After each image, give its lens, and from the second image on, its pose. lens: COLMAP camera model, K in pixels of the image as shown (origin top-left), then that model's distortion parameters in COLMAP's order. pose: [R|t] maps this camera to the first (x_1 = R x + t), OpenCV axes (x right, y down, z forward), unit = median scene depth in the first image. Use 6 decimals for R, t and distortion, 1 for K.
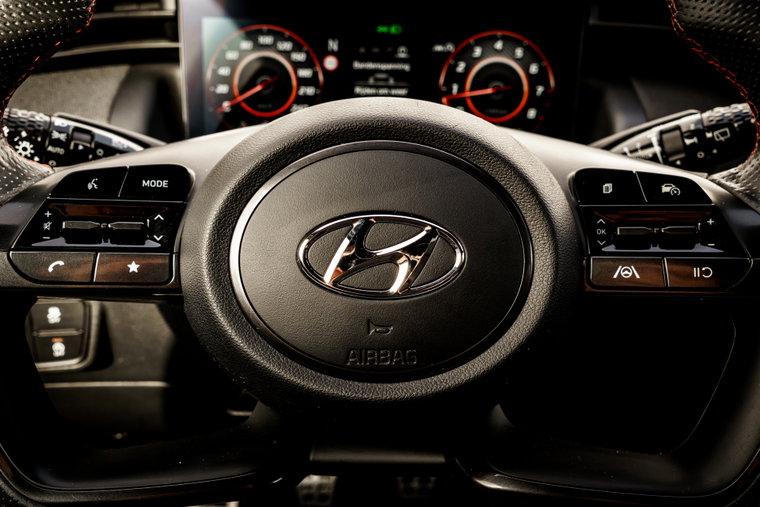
lens RADIAL K [[703.8, 0, 385.3], [0, 703.8, 253.4], [0, 0, 1]] dist [0.008975, 0.000000]
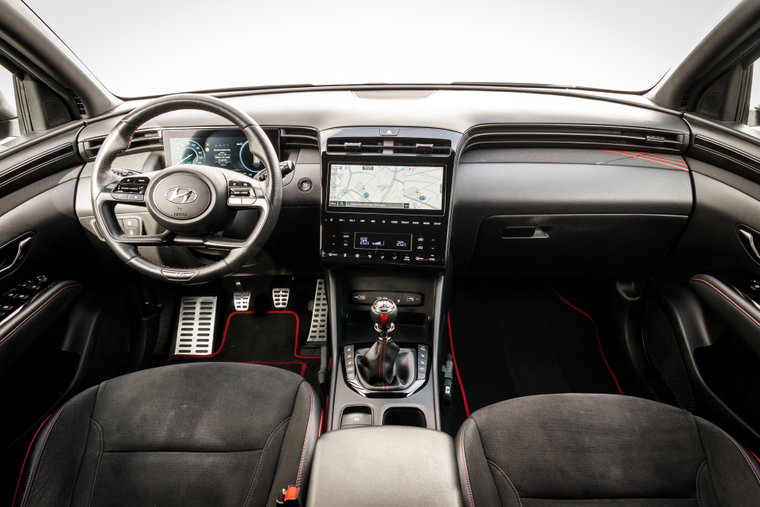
lens RADIAL K [[534.9, 0, 381.5], [0, 534.9, 251.1], [0, 0, 1]] dist [0.003832, 0.007530]
pose [[0.997597, -0.016480, -0.067292, 1.512082], [0.014652, 0.999512, -0.027571, 0.496881], [0.067714, 0.026519, 0.997352, -2.466528]]
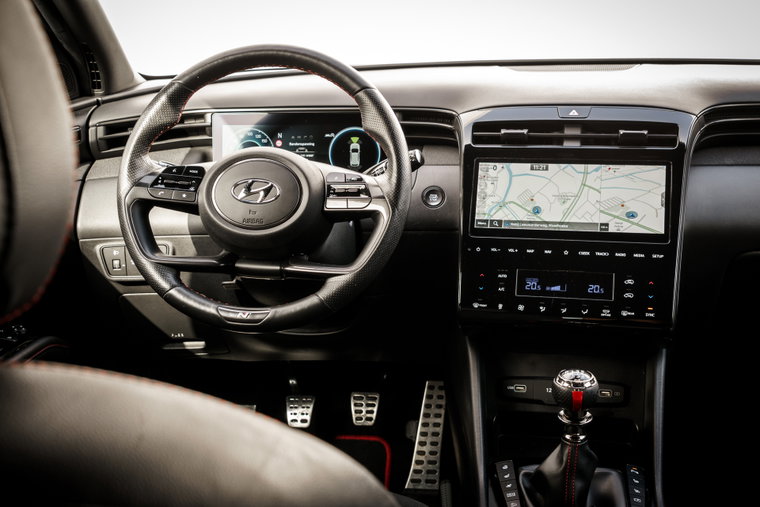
lens RADIAL K [[947.5, 0, 376.8], [0, 947.5, 256.1], [0, 0, 1]] dist [0.034868, 0.000000]
pose [[0.986733, -0.008447, -0.162130, 1.123013], [-0.025543, 0.978131, -0.206416, 1.080520], [0.160328, 0.207819, 0.964938, -2.762024]]
